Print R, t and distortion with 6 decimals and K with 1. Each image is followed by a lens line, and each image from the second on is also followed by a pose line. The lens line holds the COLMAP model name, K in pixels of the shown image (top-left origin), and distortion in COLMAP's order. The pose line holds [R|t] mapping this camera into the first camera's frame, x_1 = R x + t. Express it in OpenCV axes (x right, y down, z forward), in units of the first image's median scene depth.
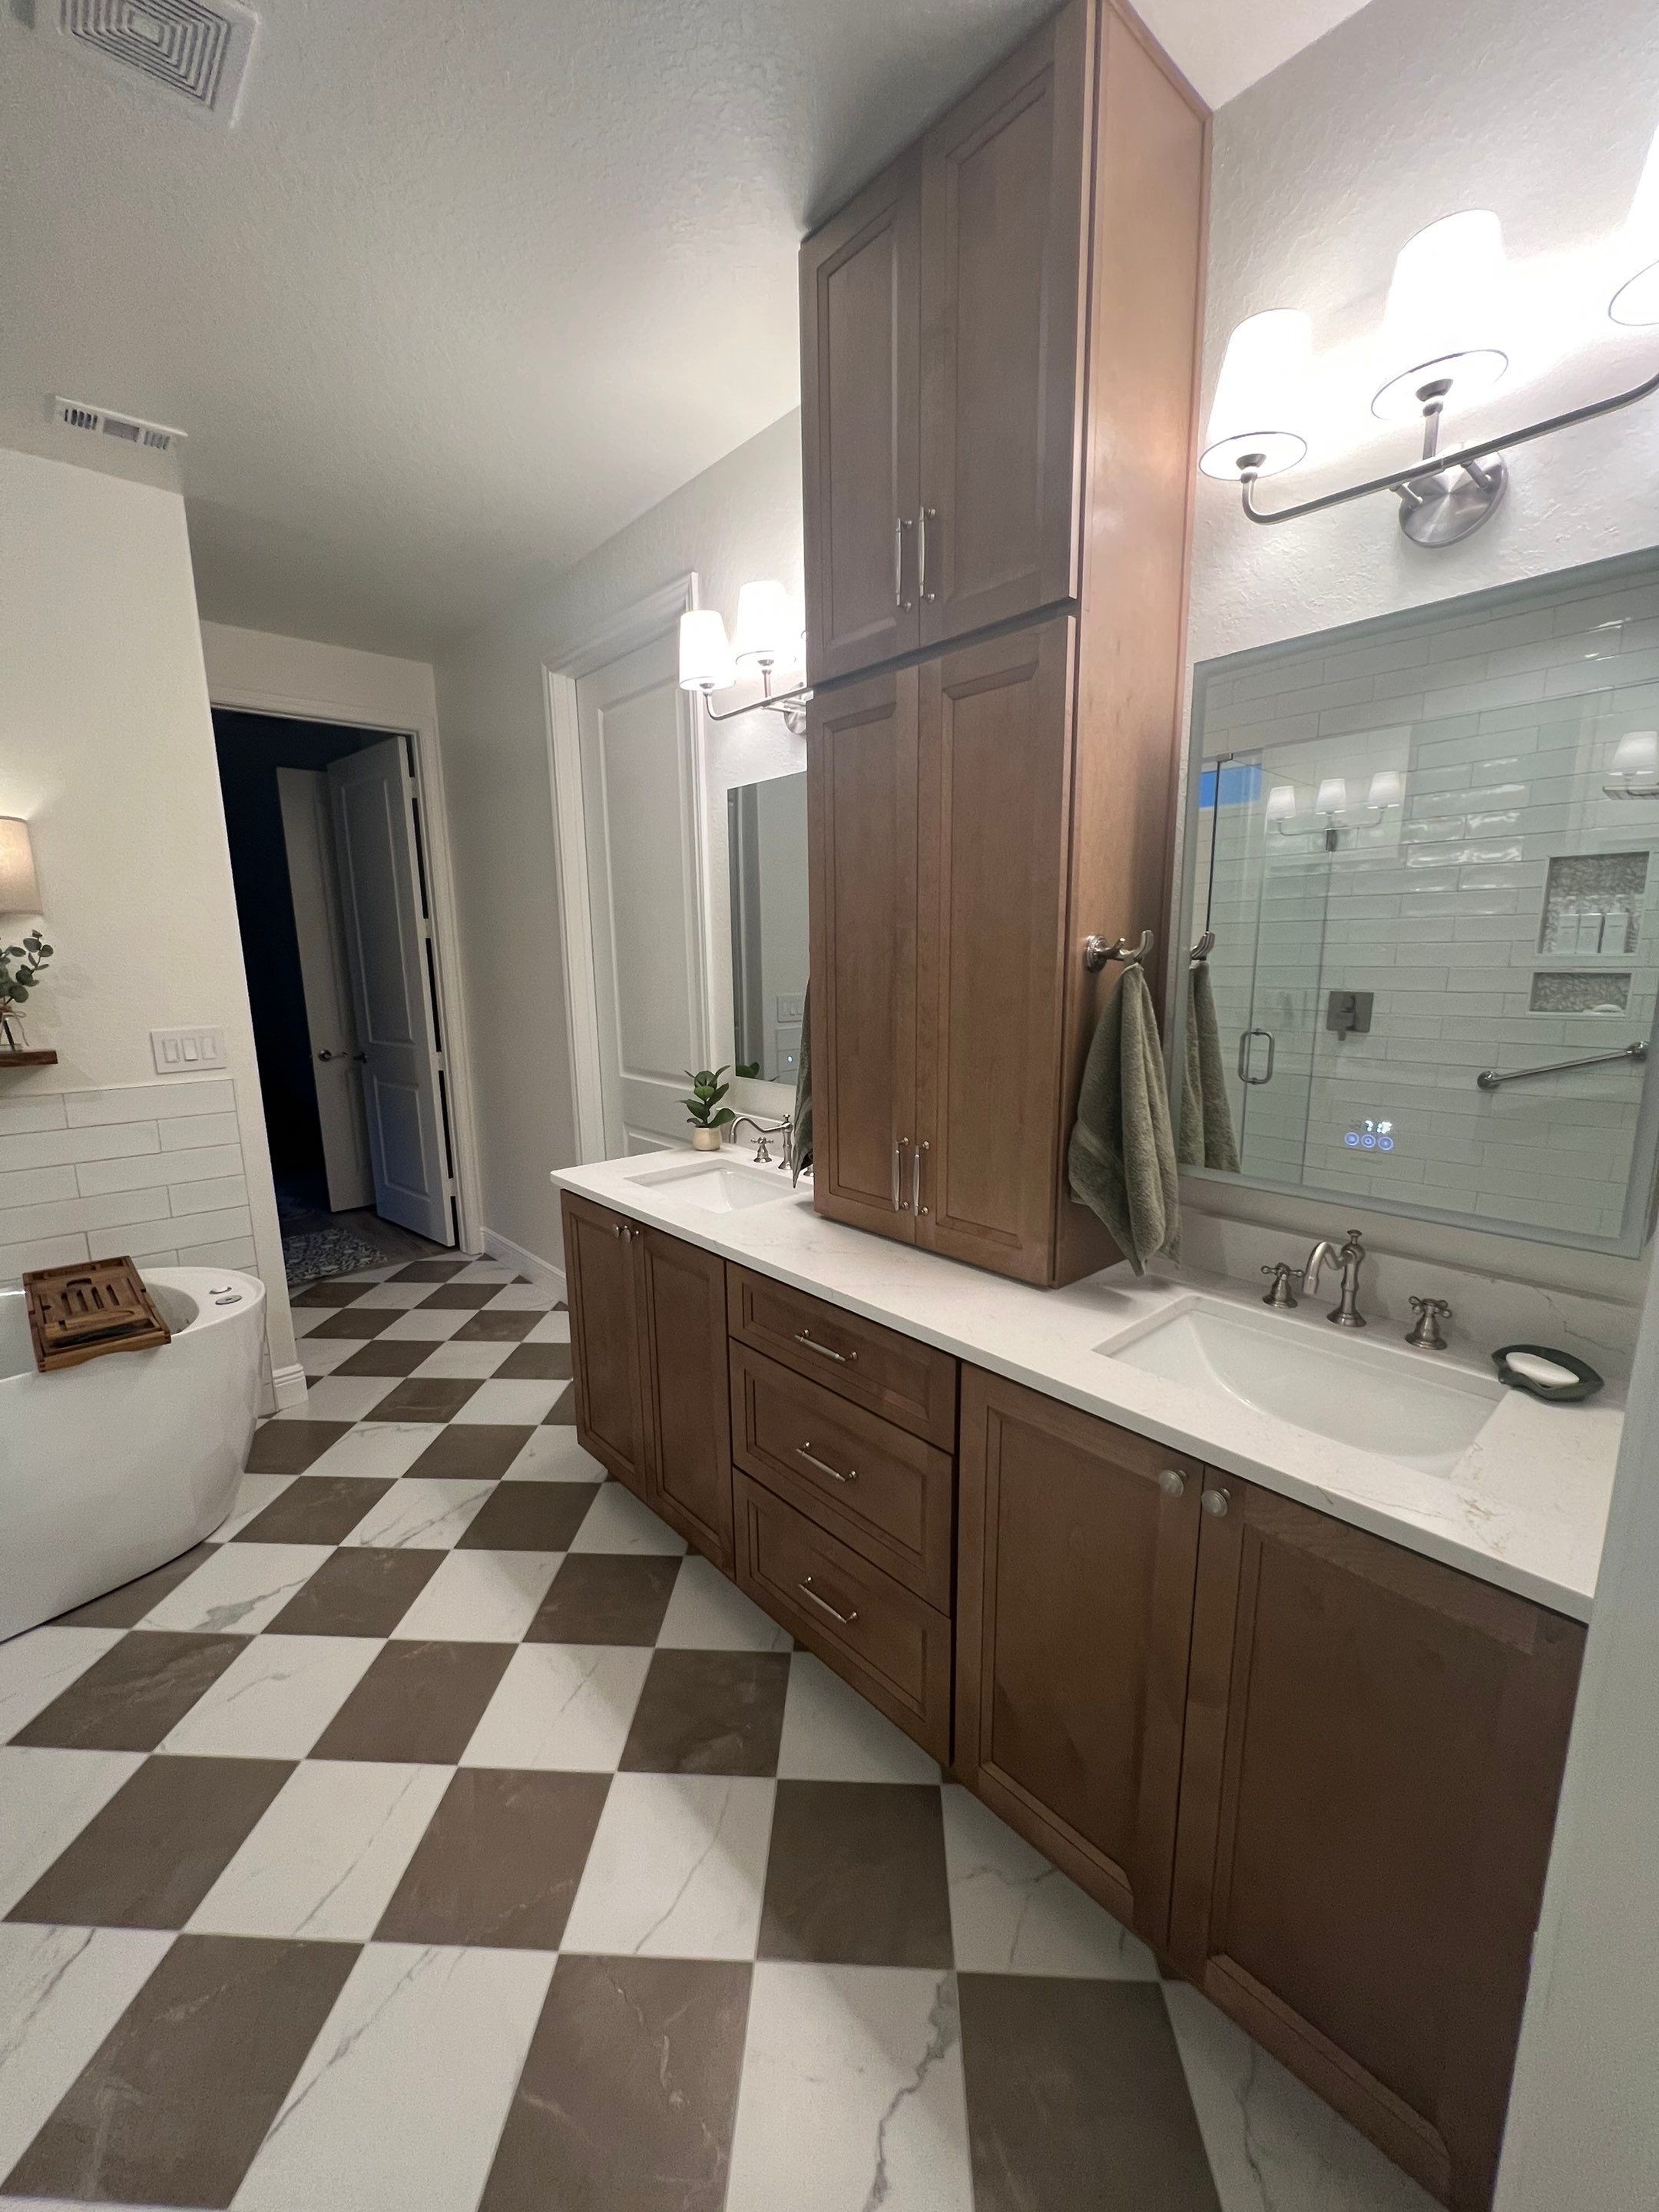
lens RADIAL K [[887.6, 0, 831.4], [0, 887.6, 1114.1], [0, 0, 1]] dist [-0.001537, -0.000091]
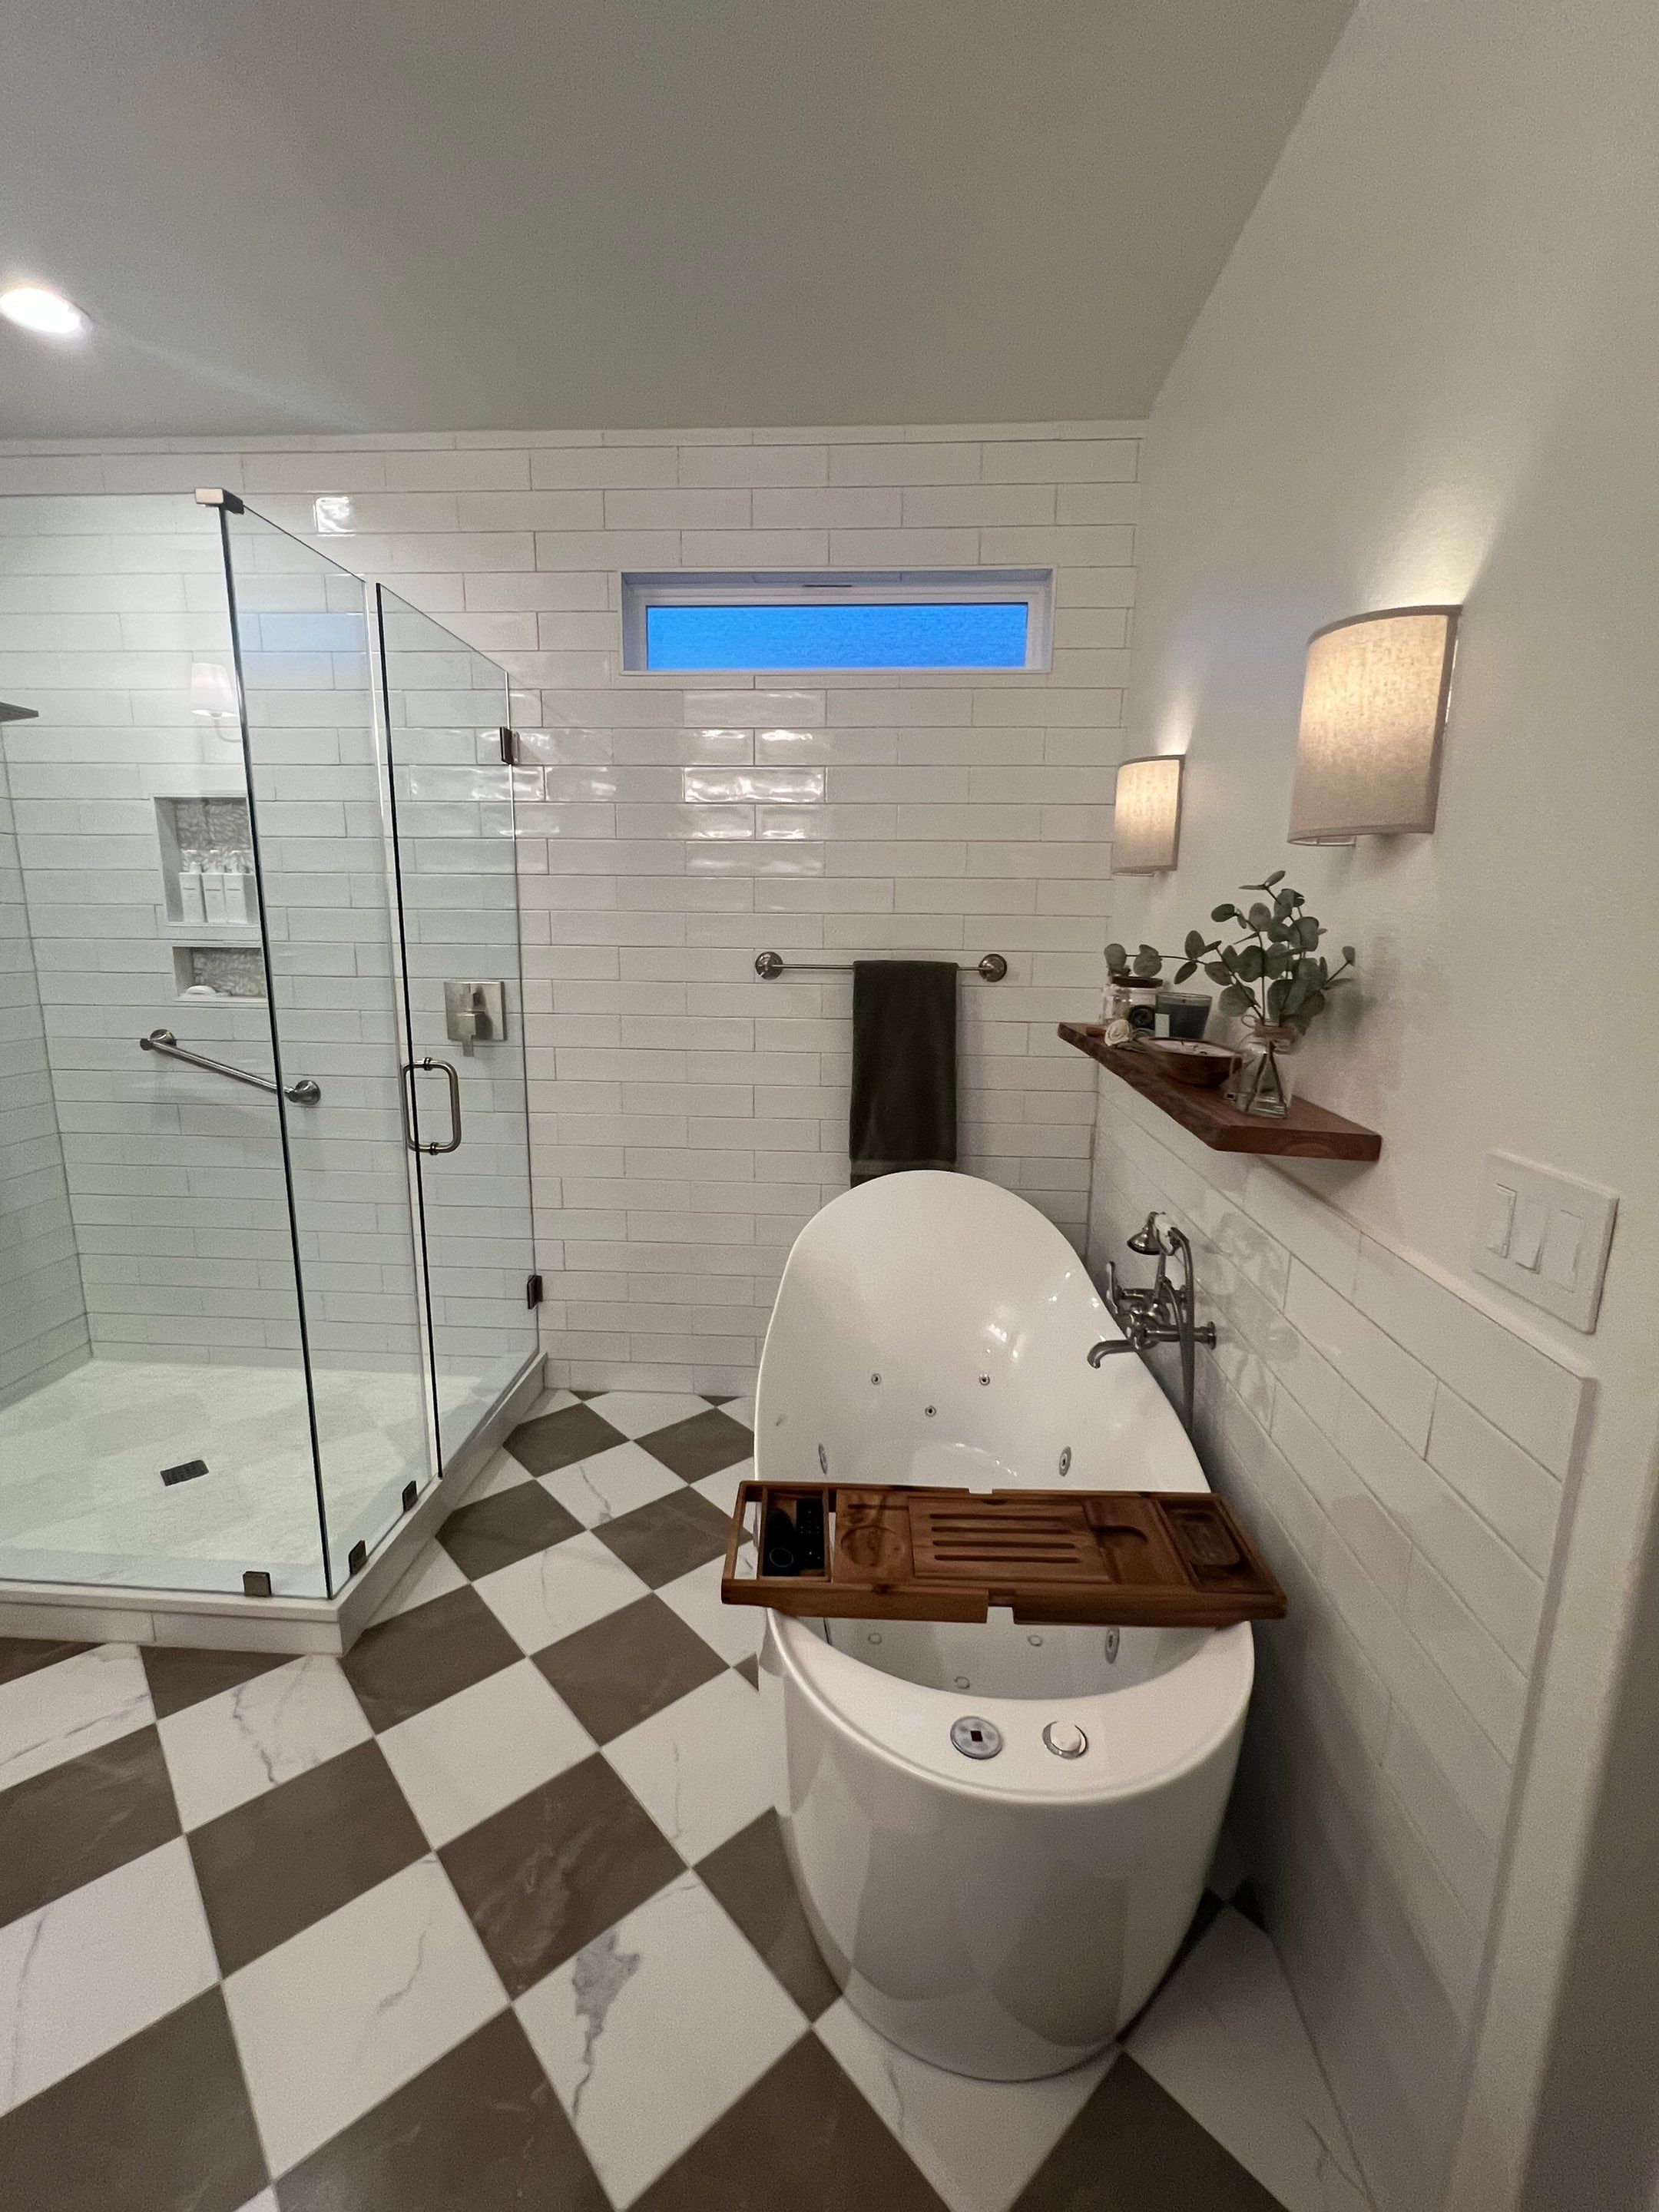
lens RADIAL K [[967.0, 0, 830.2], [0, 967.0, 1112.5], [0, 0, 1]] dist [-0.003350, 0.001167]
pose [[-0.713779, 0.138525, -0.686535, -0.419781], [-0.133623, 0.935303, 0.327647, -0.255218], [0.687506, 0.325604, -0.649090, 1.374660]]
